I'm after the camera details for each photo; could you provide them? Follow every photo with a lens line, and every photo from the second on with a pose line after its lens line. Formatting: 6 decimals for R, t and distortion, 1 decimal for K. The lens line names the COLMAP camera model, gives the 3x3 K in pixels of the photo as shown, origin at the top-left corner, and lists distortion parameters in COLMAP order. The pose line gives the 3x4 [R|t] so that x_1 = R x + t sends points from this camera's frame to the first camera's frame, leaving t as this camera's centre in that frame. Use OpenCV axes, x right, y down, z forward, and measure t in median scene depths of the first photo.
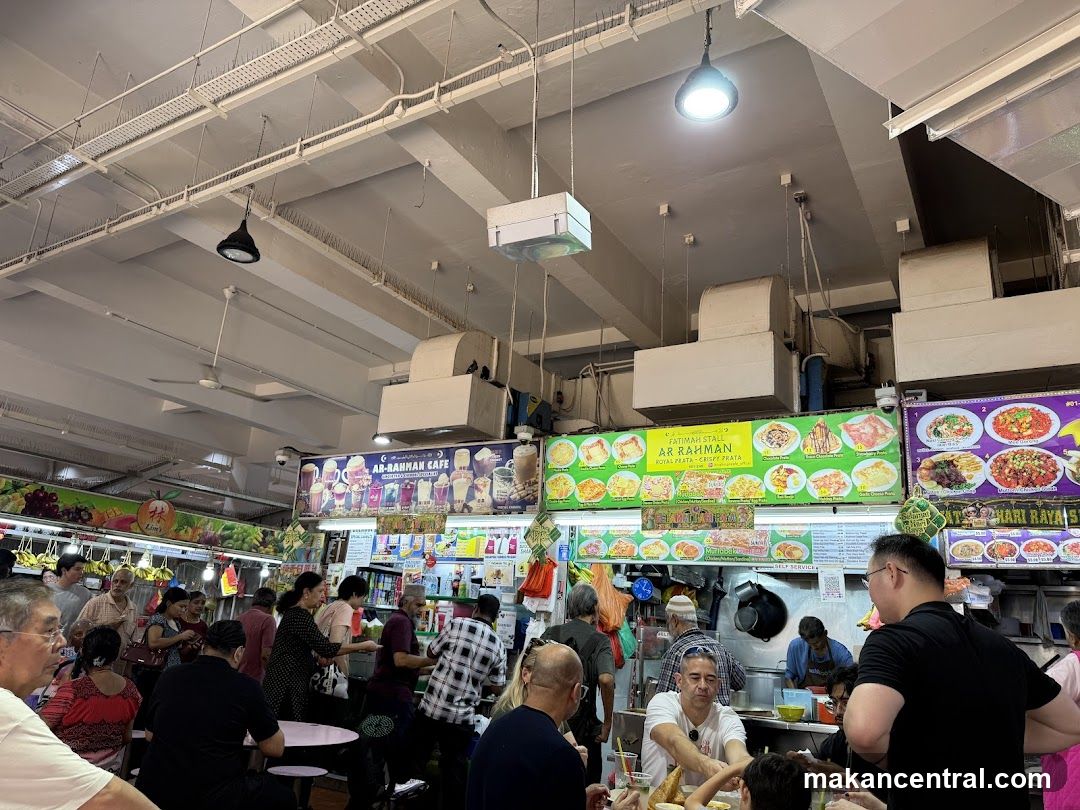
lens RADIAL K [[760.3, 0, 540.0], [0, 760.3, 405.0], [0, 0, 1]] dist [0.164015, -0.313068]
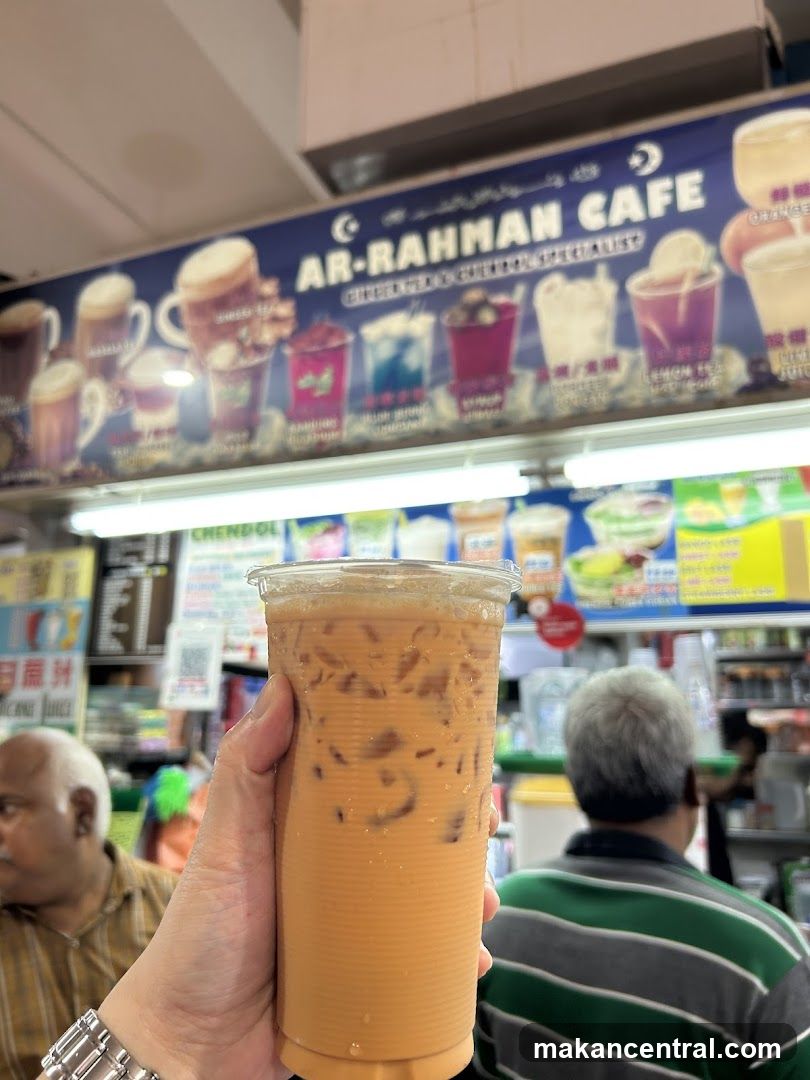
lens RADIAL K [[912.3, 0, 405.0], [0, 912.3, 540.0], [0, 0, 1]] dist [-0.003615, -0.118060]
pose [[0.984999, -0.028203, 0.170239, -0.243250], [0.014146, 0.996430, 0.083228, 0.149871], [-0.171979, -0.079571, 0.981882, 0.714600]]
